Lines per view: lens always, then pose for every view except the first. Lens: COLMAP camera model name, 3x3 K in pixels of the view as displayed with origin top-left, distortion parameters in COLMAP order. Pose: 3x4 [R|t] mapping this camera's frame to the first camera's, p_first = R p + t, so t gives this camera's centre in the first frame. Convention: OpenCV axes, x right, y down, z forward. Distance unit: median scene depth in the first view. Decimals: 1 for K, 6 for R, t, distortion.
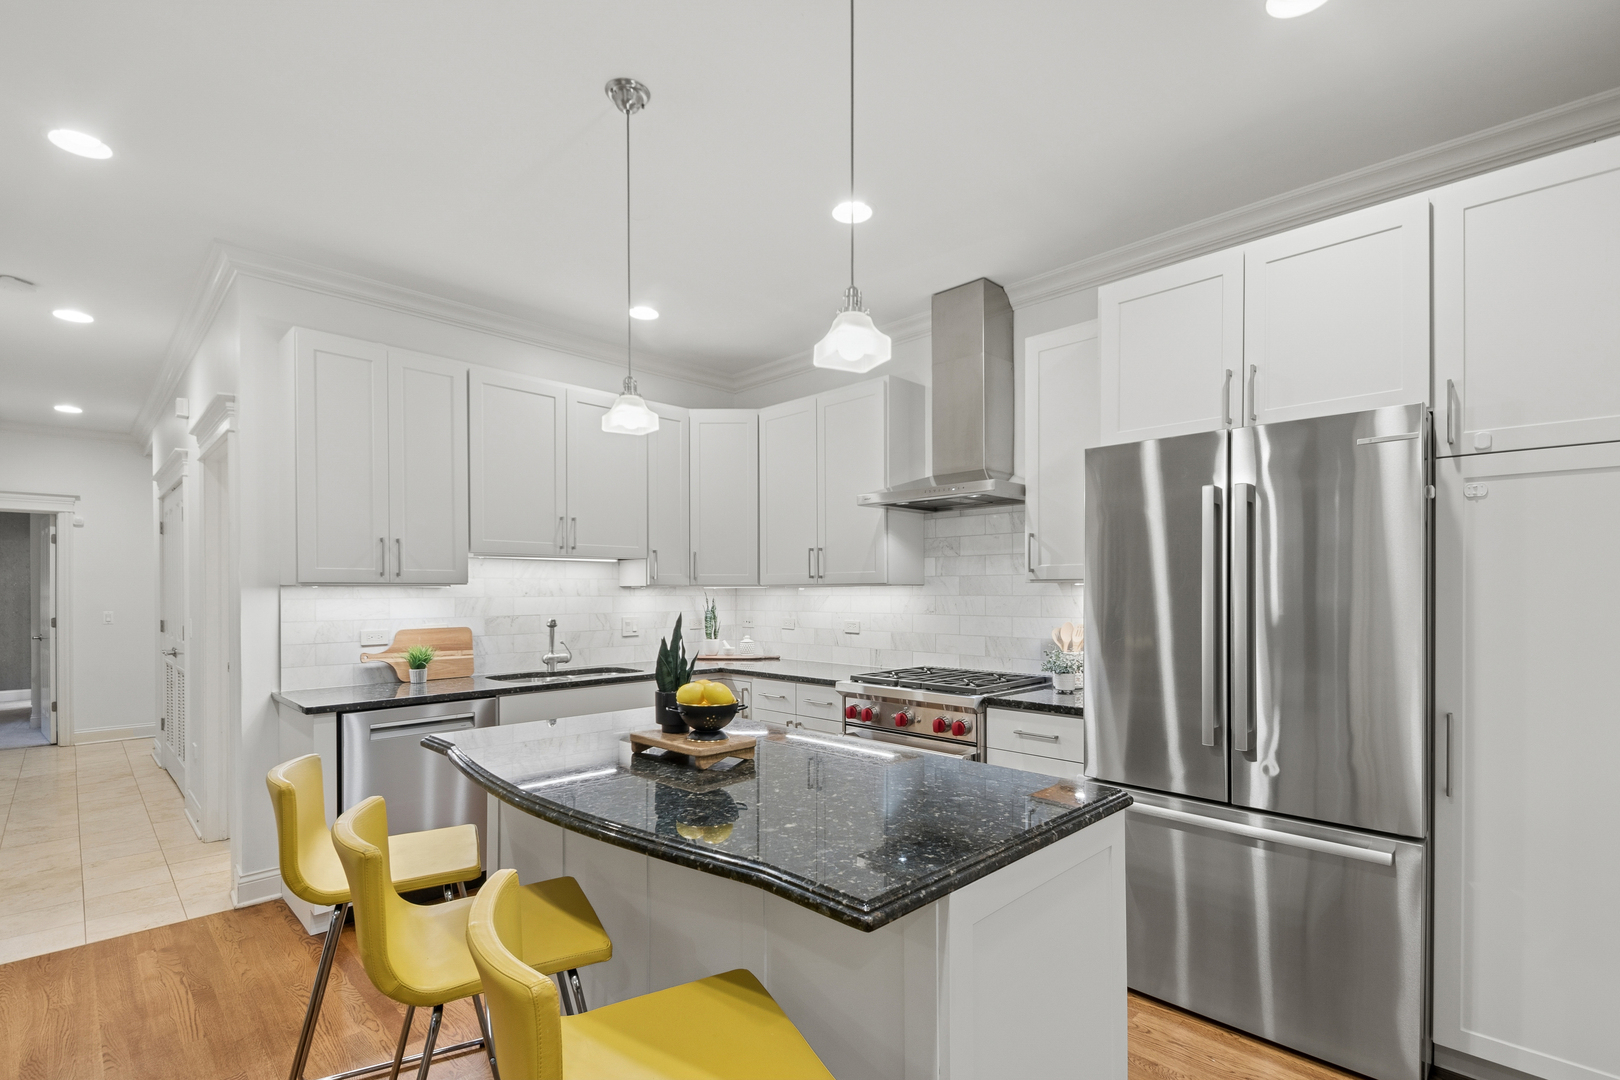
lens RADIAL K [[745.6, 0, 808.0], [0, 745.6, 595.4], [0, 0, 1]] dist [0.003211, -0.010032]
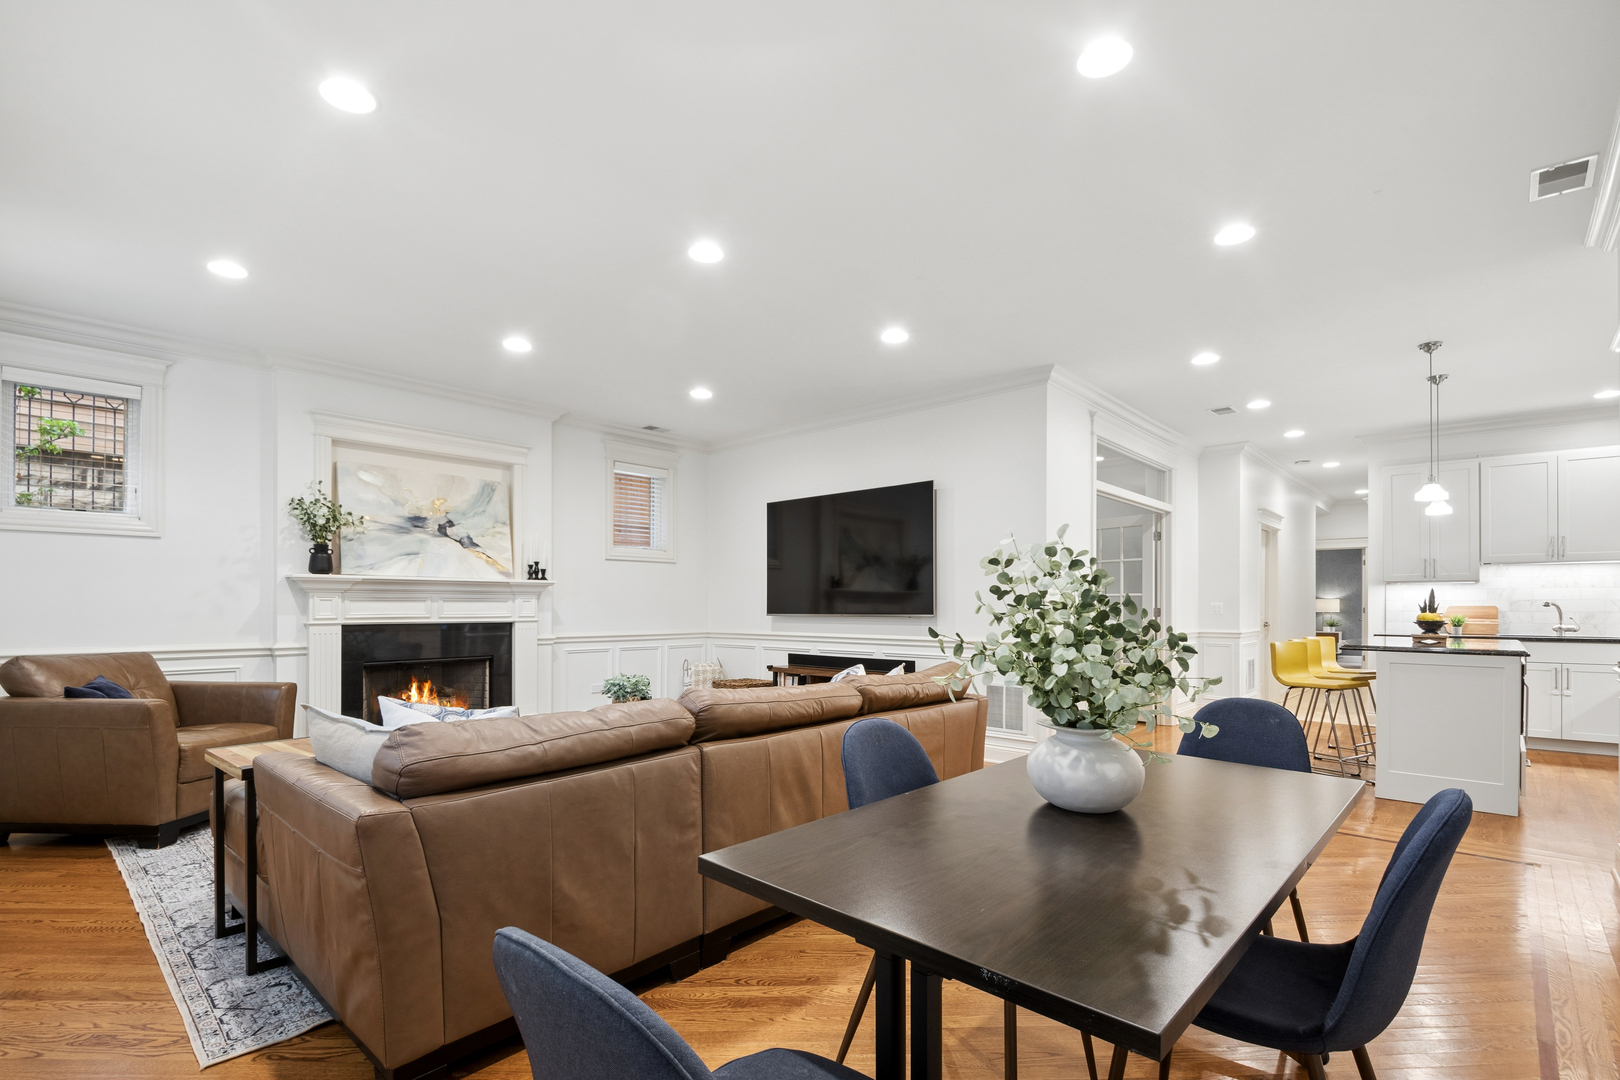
lens RADIAL K [[746.5, 0, 814.5], [0, 746.5, 602.3], [0, 0, 1]] dist [-0.001245, -0.013123]
pose [[0.054212, 0.002789, -0.998526, 1.158762], [-0.008990, 0.999957, 0.002305, 0.044312], [0.998489, 0.008852, 0.054234, -0.659724]]
